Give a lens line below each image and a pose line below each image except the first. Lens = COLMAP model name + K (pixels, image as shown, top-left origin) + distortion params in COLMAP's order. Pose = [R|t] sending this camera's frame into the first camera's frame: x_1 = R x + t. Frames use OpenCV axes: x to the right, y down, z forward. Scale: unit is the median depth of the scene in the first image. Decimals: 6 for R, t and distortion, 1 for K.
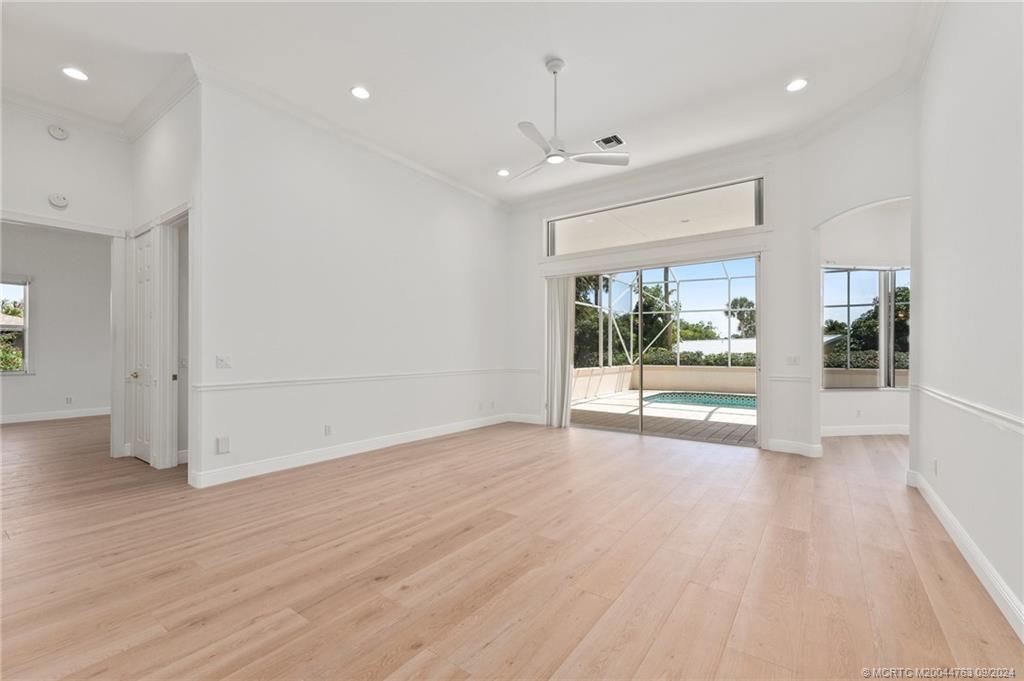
lens RADIAL K [[427.5, 0, 514.5], [0, 427.5, 348.3], [0, 0, 1]] dist [0.001770, -0.000556]
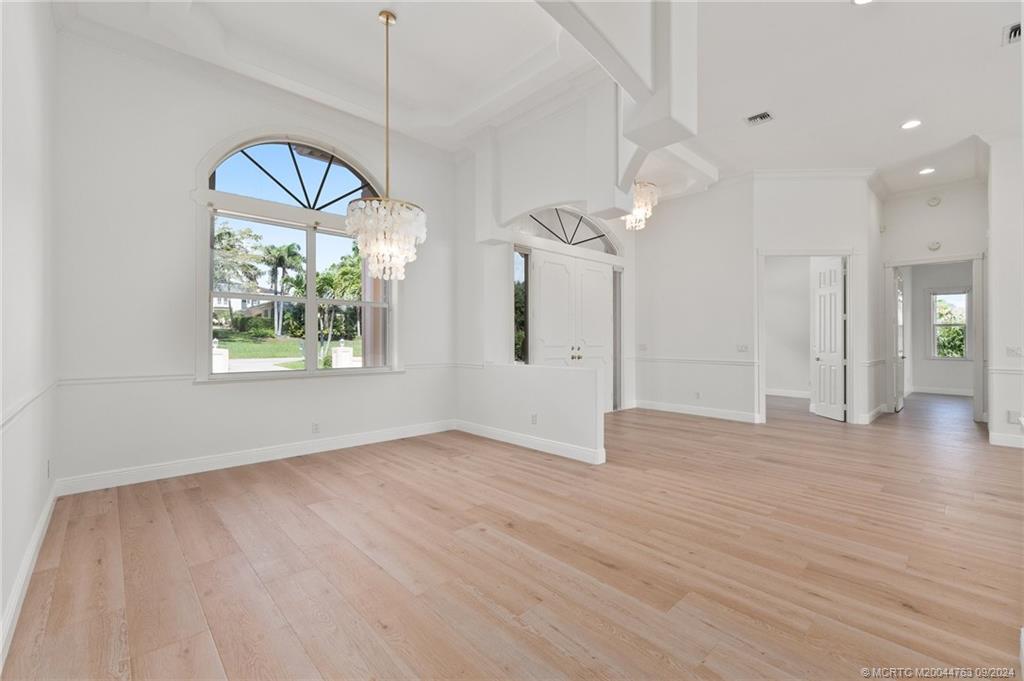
lens RADIAL K [[427.5, 0, 518.0], [0, 427.5, 342.2], [0, 0, 1]] dist [0.001770, -0.000556]
pose [[-0.189624, 0.000337, -0.981857, 0.733859], [0.000454, 1.000000, 0.000255, 0.002137], [0.981857, -0.000398, -0.189624, -0.180081]]
